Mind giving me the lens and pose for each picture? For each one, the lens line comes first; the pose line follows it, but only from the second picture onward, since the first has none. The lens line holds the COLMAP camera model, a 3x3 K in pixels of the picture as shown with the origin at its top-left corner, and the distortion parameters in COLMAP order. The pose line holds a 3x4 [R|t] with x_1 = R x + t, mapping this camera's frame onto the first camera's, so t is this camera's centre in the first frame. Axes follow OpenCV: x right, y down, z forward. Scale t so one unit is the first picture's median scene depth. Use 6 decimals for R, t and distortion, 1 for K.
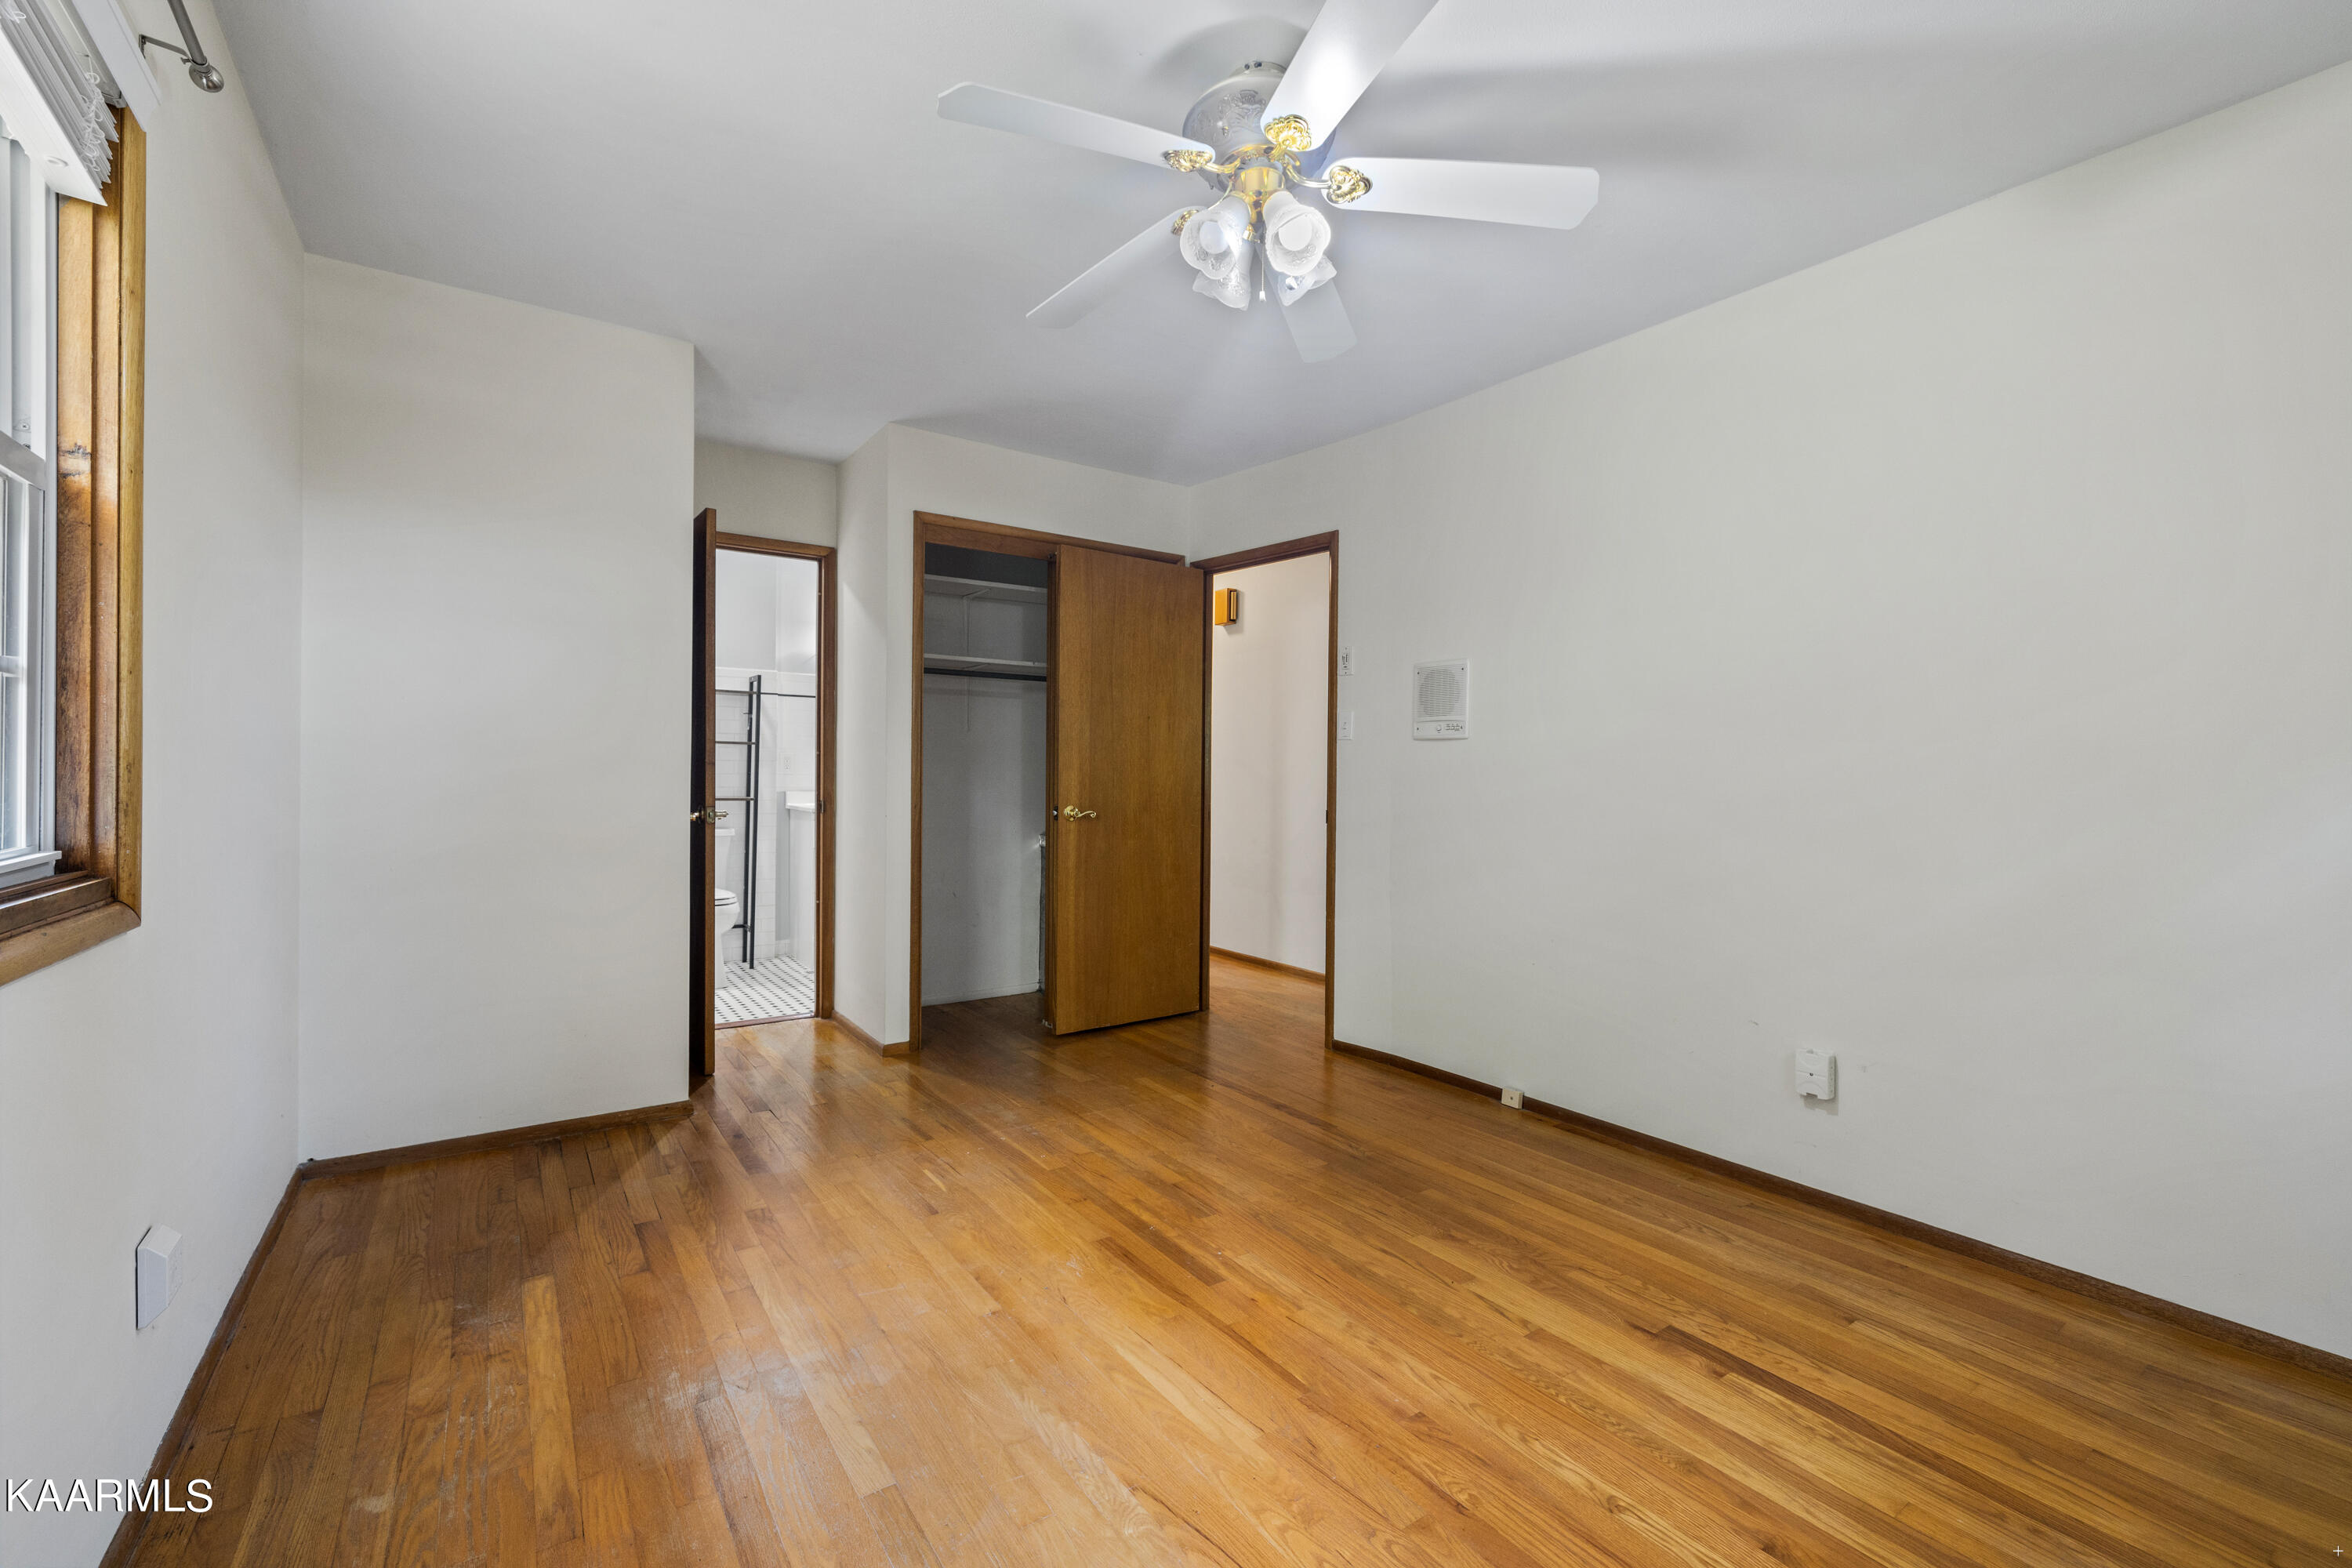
lens RADIAL K [[982.2, 0, 1176.0], [0, 982.2, 784.0], [0, 0, 1]] dist [0.003449, 0.000362]
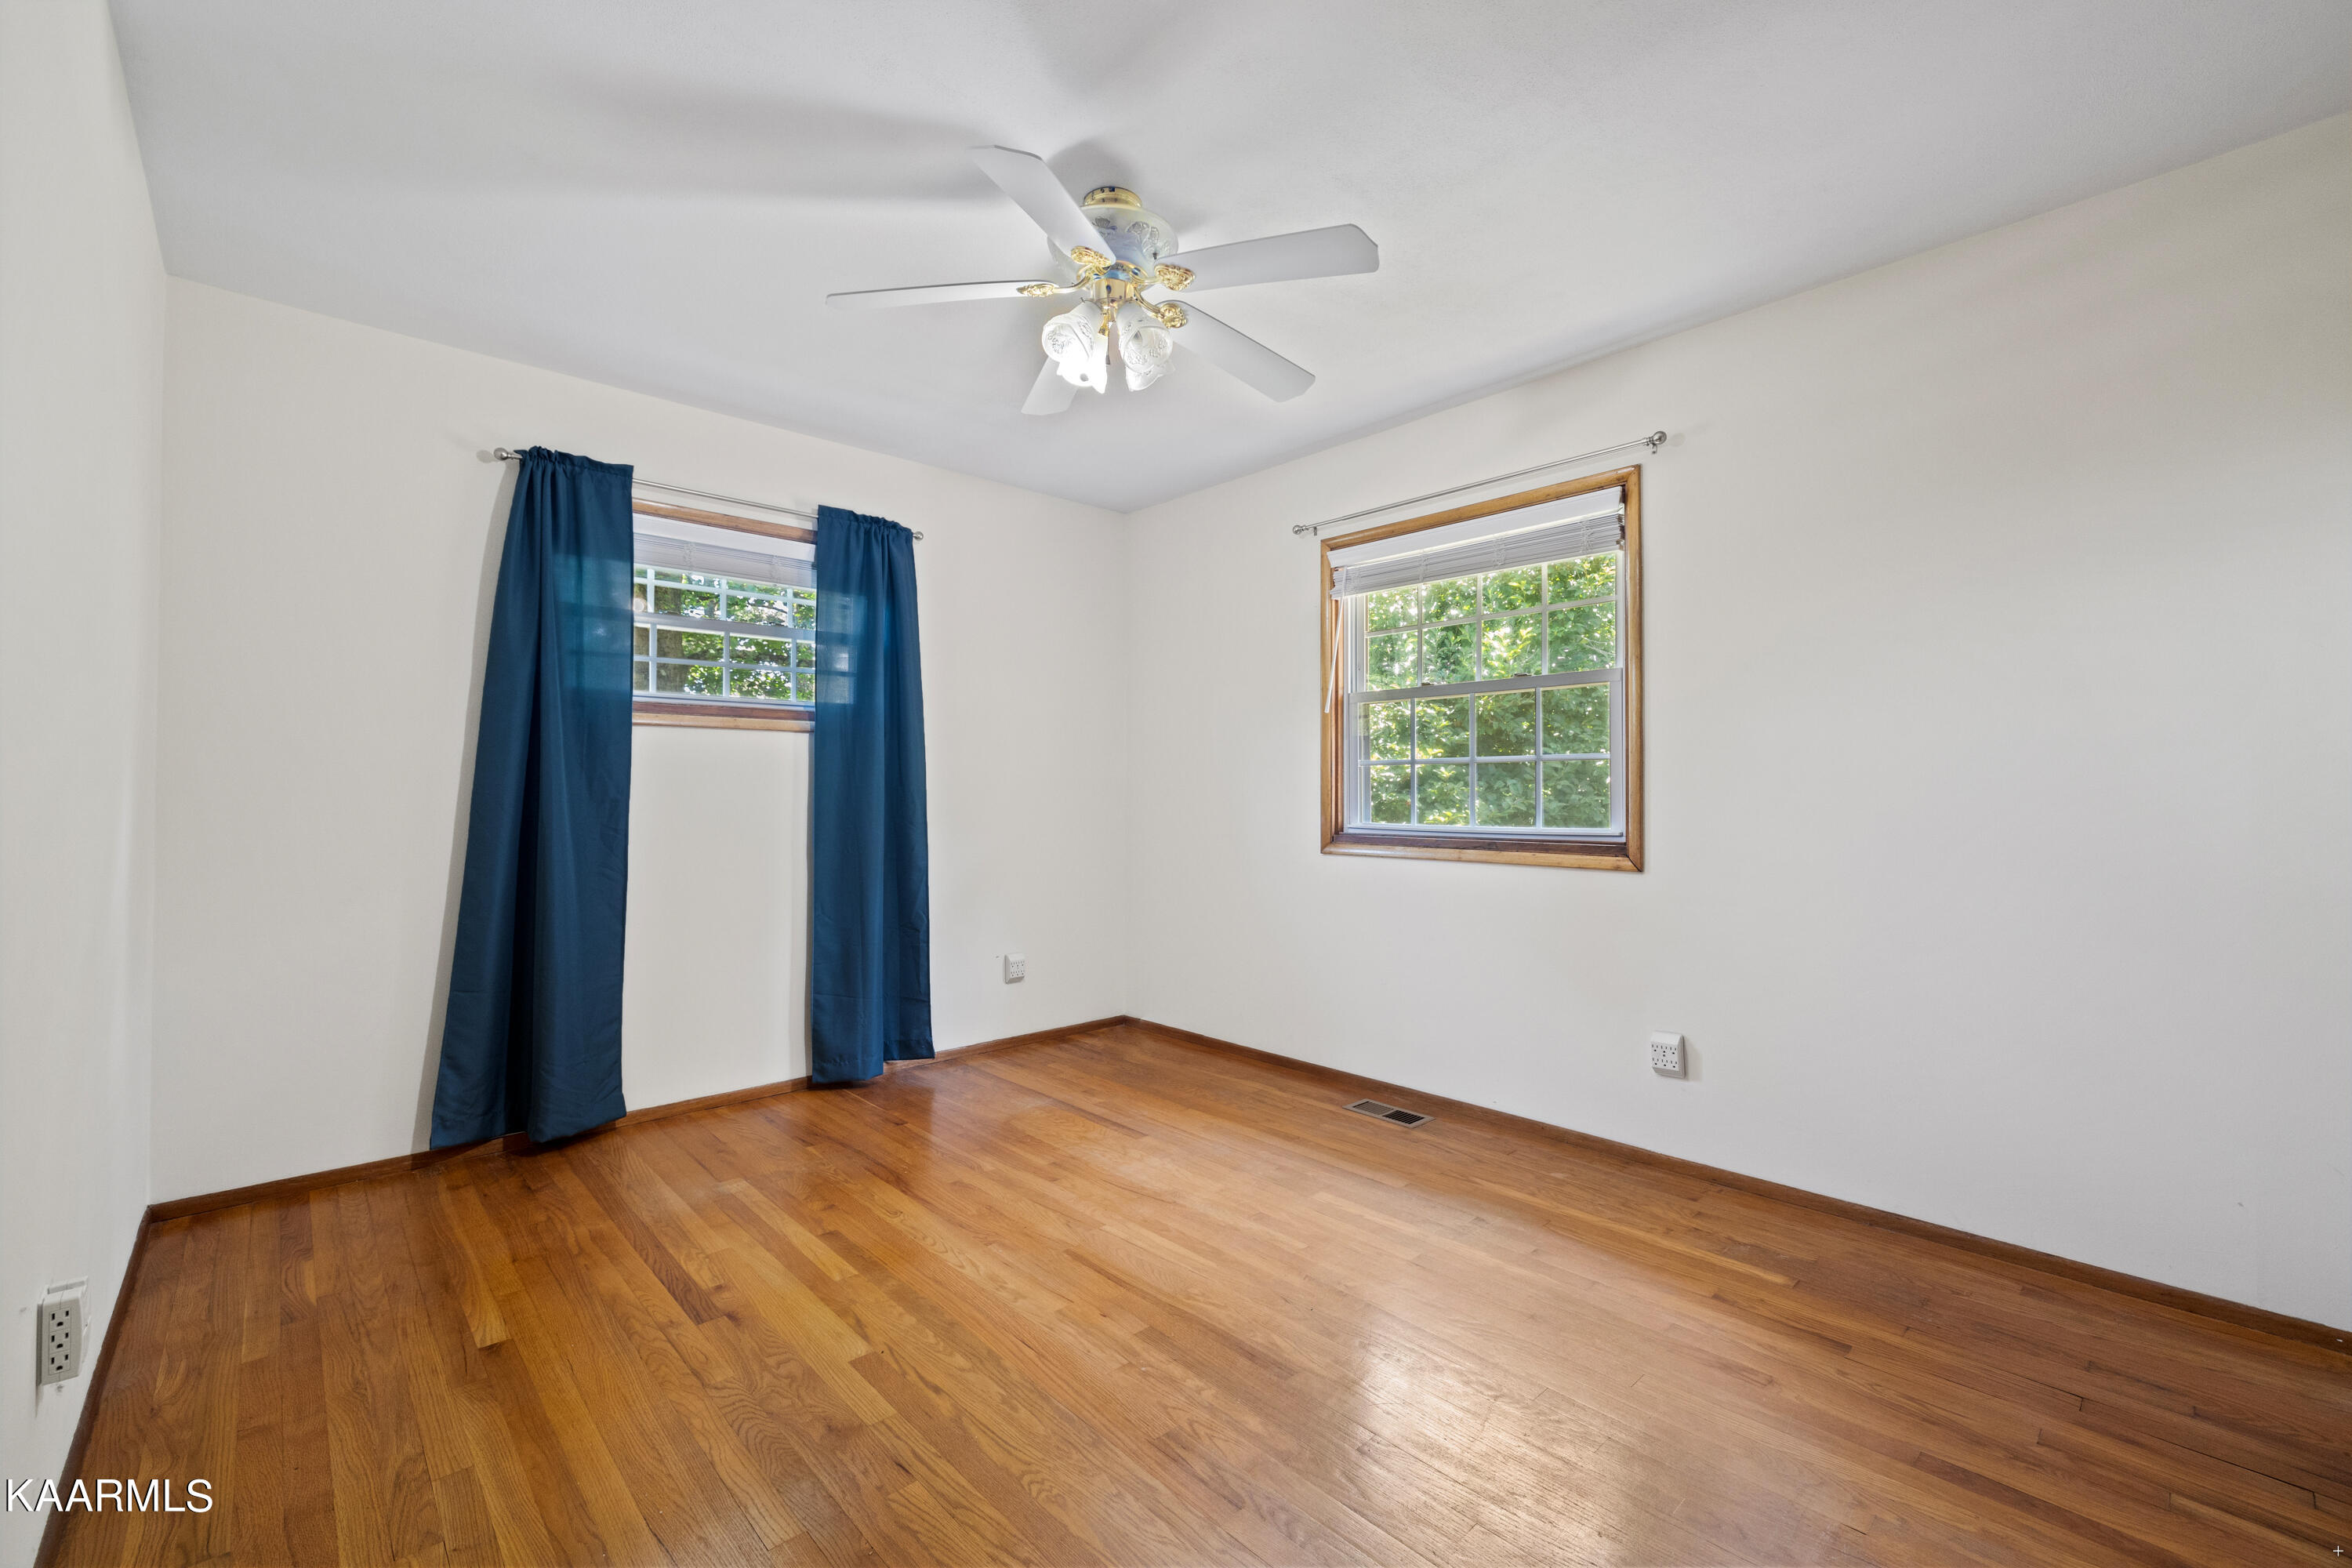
lens RADIAL K [[982.2, 0, 1176.0], [0, 982.2, 784.0], [0, 0, 1]] dist [0.003449, 0.000362]
pose [[-0.990622, -0.012243, -0.136082, 0.155283], [-0.011166, 0.999900, -0.008675, -0.010675], [0.136174, -0.007074, -0.990660, 2.096036]]
